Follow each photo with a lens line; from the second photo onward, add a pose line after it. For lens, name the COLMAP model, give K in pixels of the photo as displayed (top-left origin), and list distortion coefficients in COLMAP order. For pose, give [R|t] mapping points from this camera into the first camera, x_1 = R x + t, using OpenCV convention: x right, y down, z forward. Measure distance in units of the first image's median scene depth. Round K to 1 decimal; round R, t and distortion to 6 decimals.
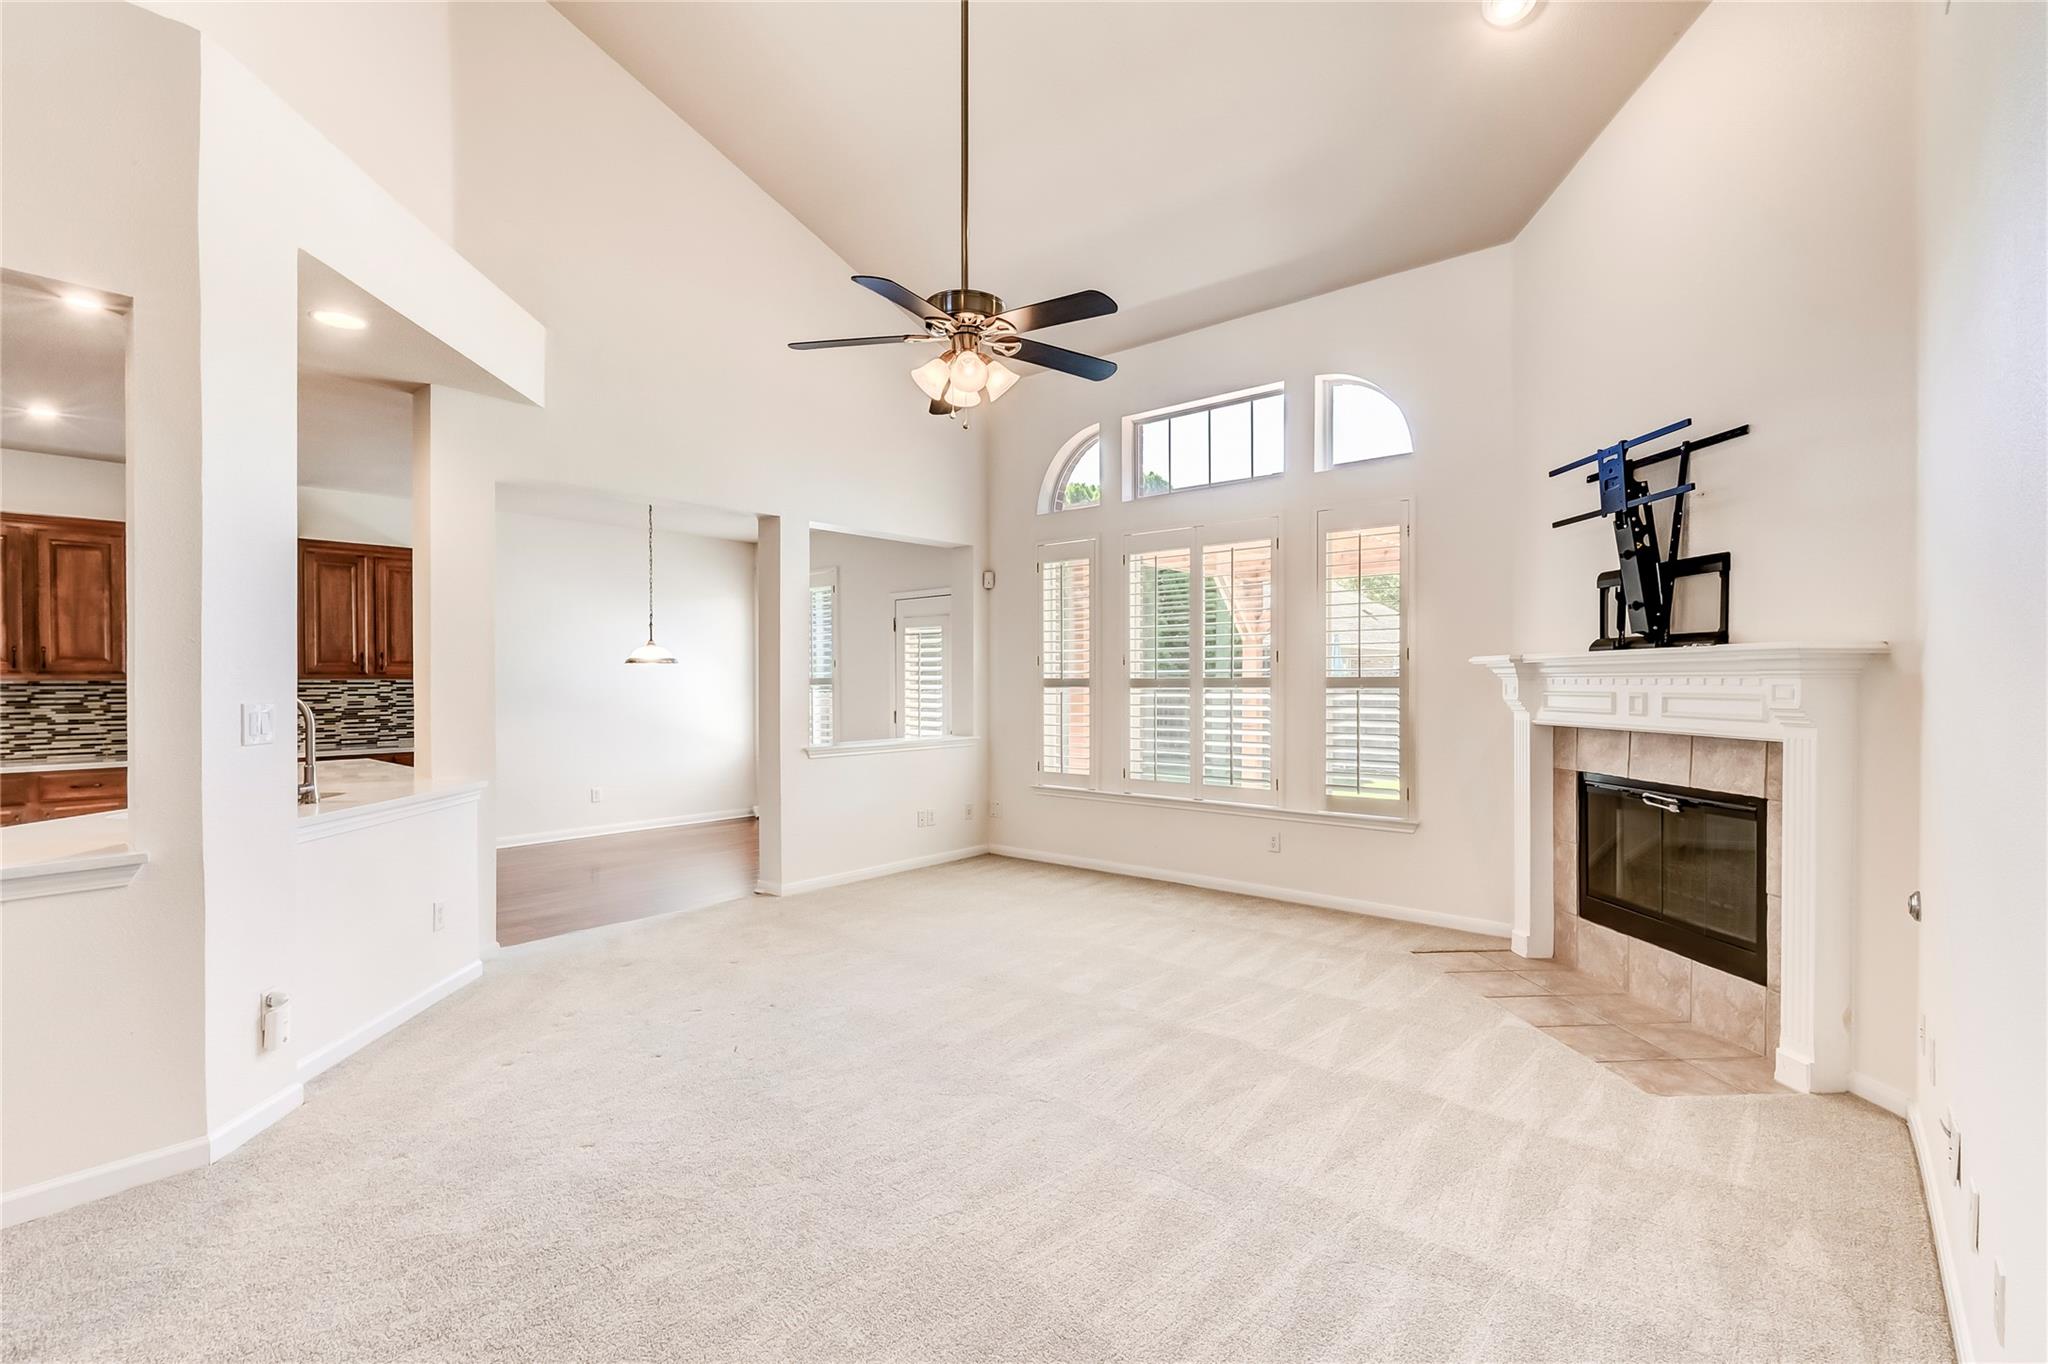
lens RADIAL K [[940.7, 0, 1019.1], [0, 940.7, 682.3], [0, 0, 1]] dist [0.006221, -0.001959]
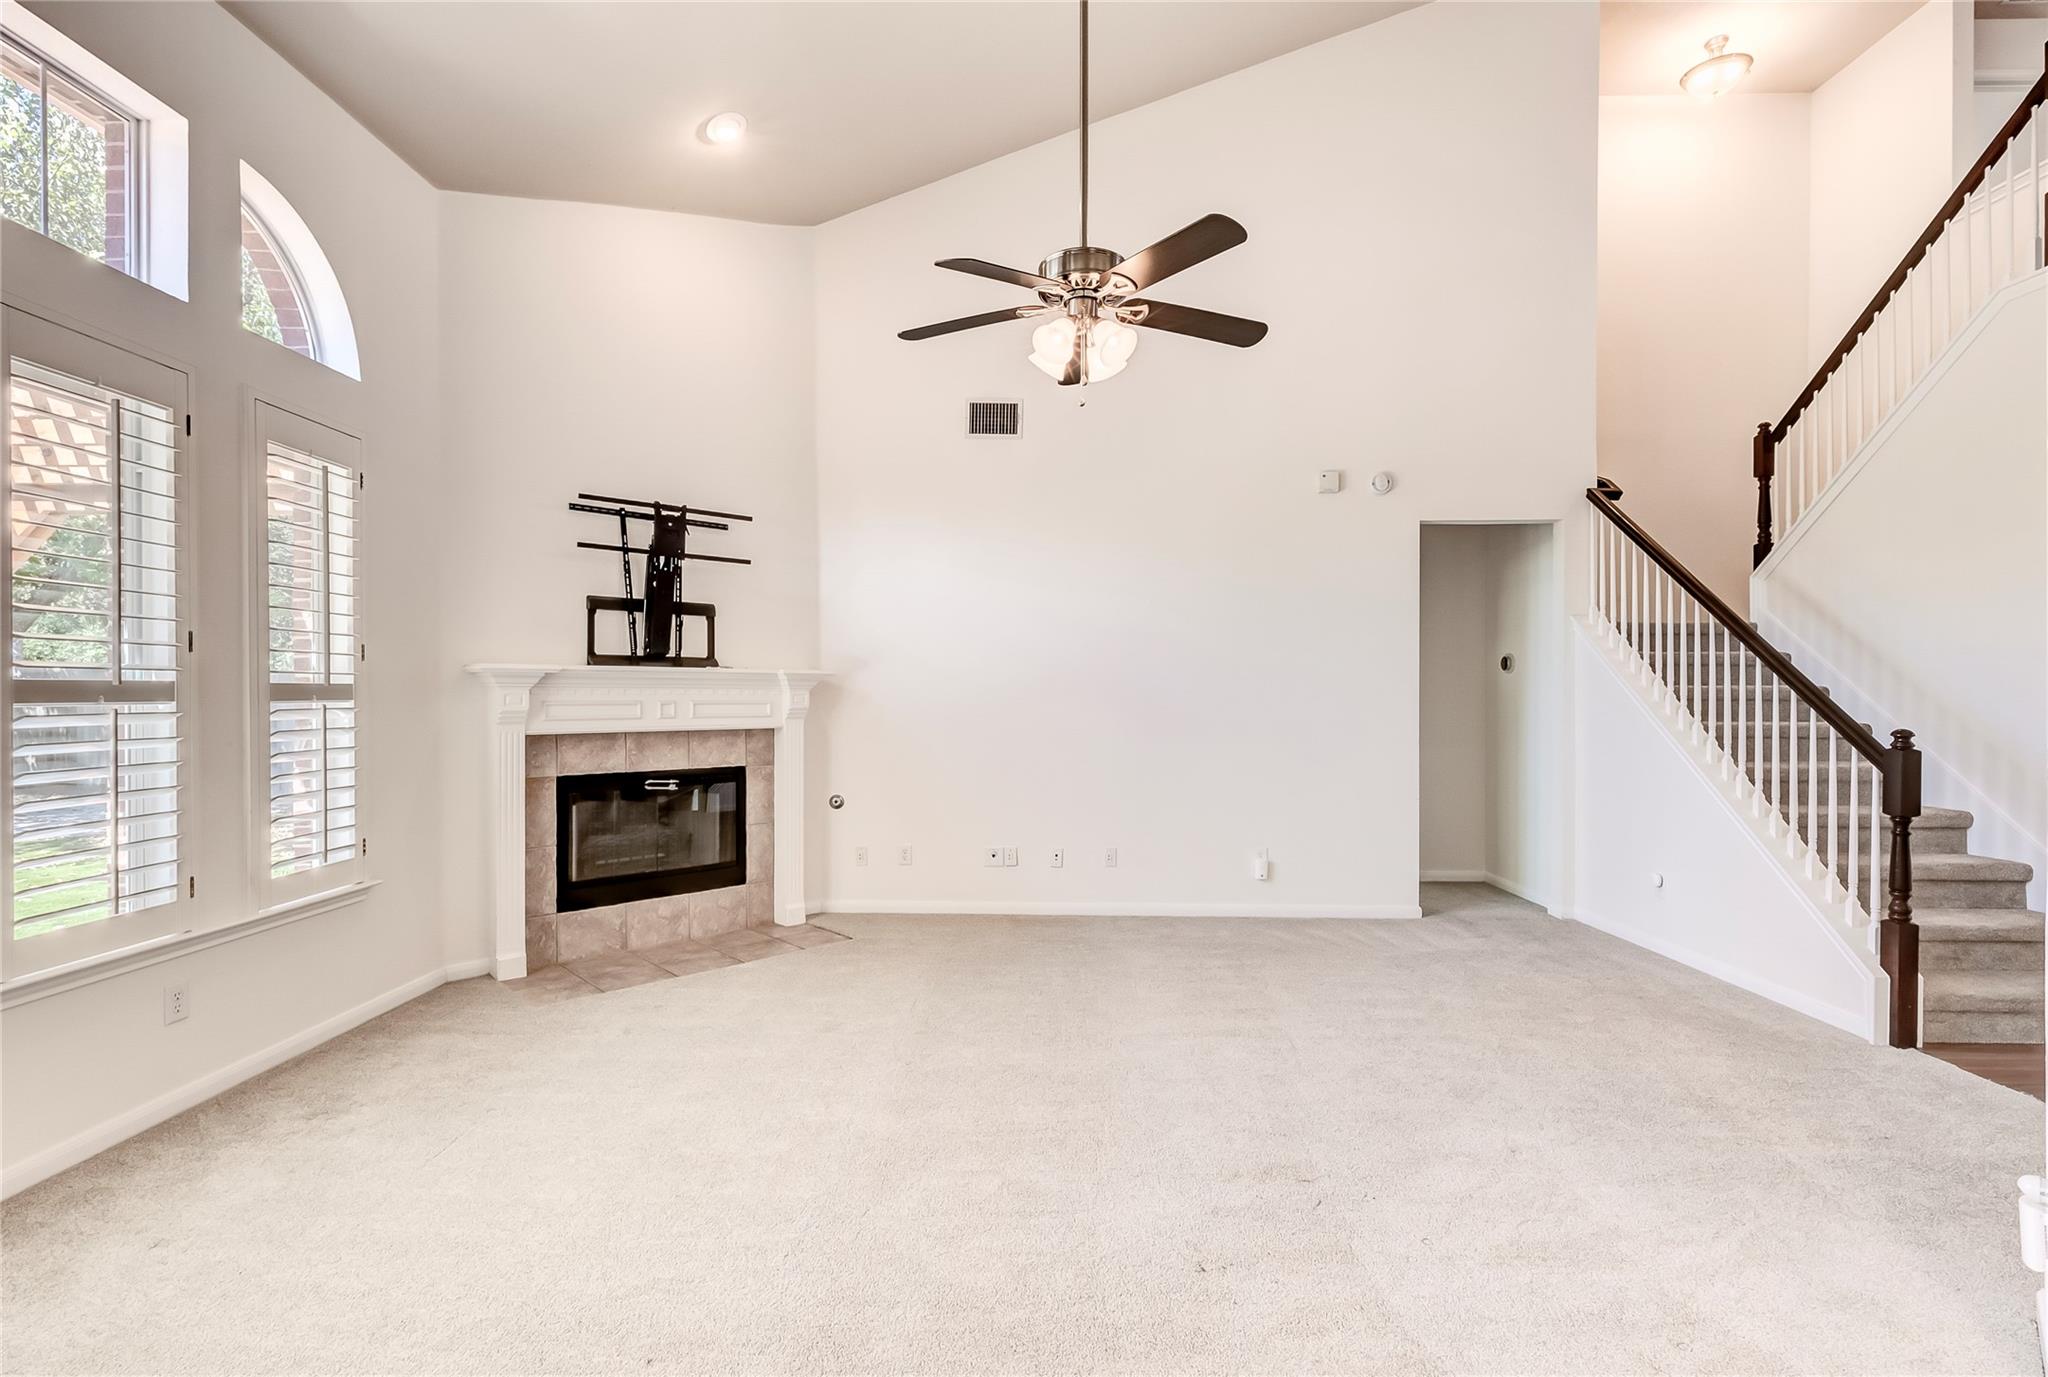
lens RADIAL K [[940.7, 0, 1030.6], [0, 940.7, 694.0], [0, 0, 1]] dist [0.006221, -0.001959]
pose [[-0.649461, -0.004734, 0.760380, -0.634572], [-0.004711, 0.999986, 0.002201, -0.002989], [-0.760380, -0.002152, -0.649475, 1.461354]]
